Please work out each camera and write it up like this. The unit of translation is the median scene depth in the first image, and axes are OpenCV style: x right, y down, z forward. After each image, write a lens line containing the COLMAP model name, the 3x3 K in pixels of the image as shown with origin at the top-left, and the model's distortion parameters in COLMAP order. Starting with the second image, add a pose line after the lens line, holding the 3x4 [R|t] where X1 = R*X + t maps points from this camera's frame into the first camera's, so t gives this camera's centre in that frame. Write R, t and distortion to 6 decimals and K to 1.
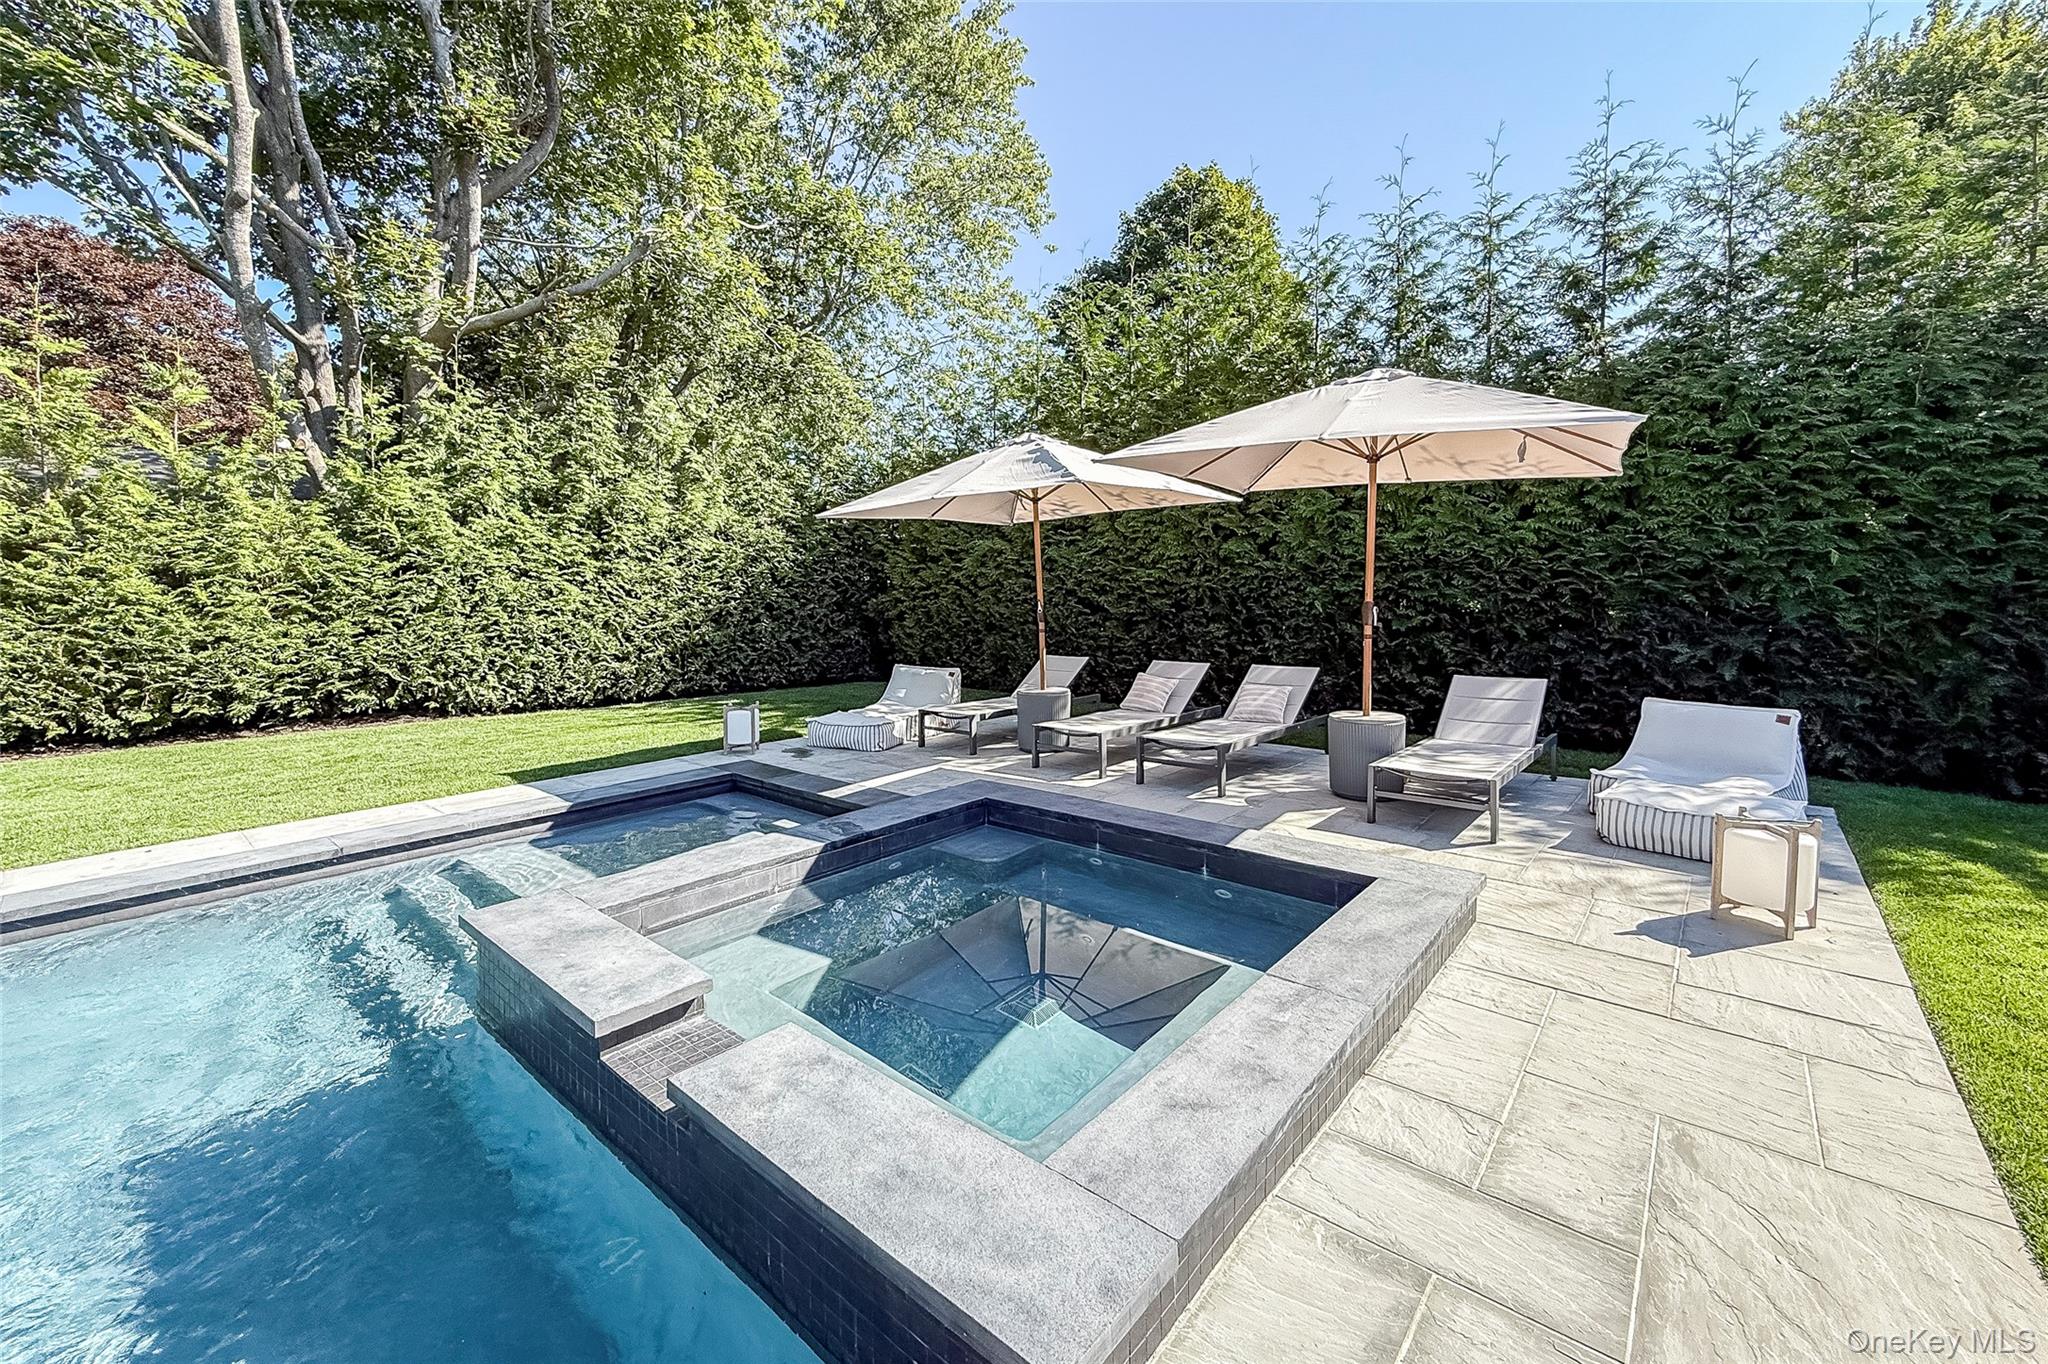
lens RADIAL K [[863.5, 0, 994.3], [0, 863.5, 639.4], [0, 0, 1]] dist [-0.004653, 0.000314]
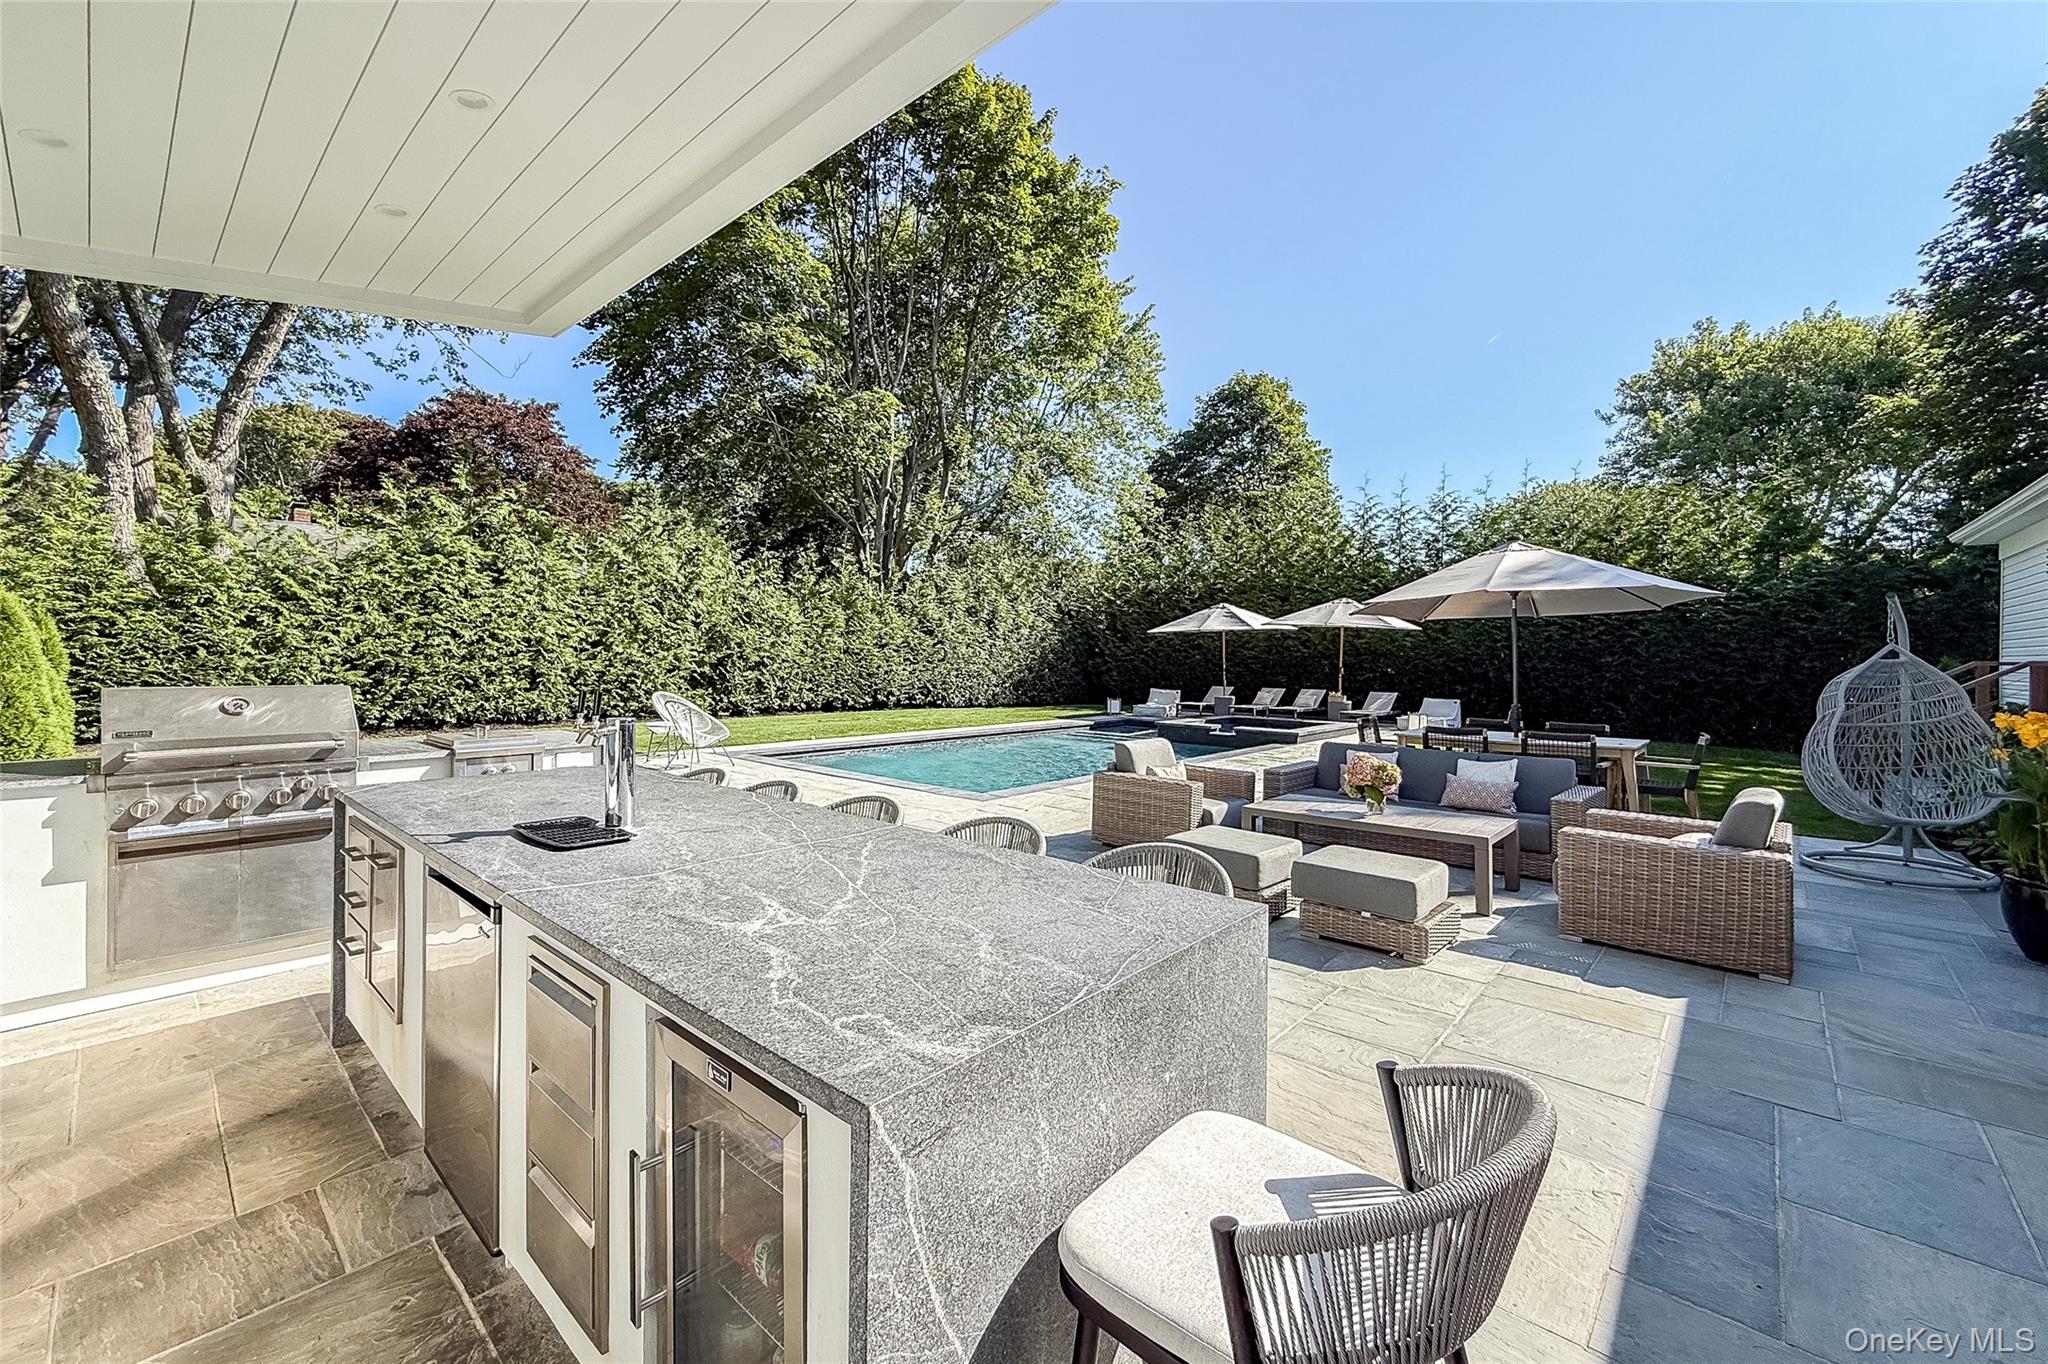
lens RADIAL K [[802.8, 0, 1015.3], [0, 802.8, 672.9], [0, 0, 1]] dist [-0.002287, -0.000231]
pose [[0.999490, 0.026786, -0.017378, -0.437997], [-0.027327, 0.999124, -0.031681, 0.064150], [0.016514, 0.032140, 0.999347, -1.207529]]
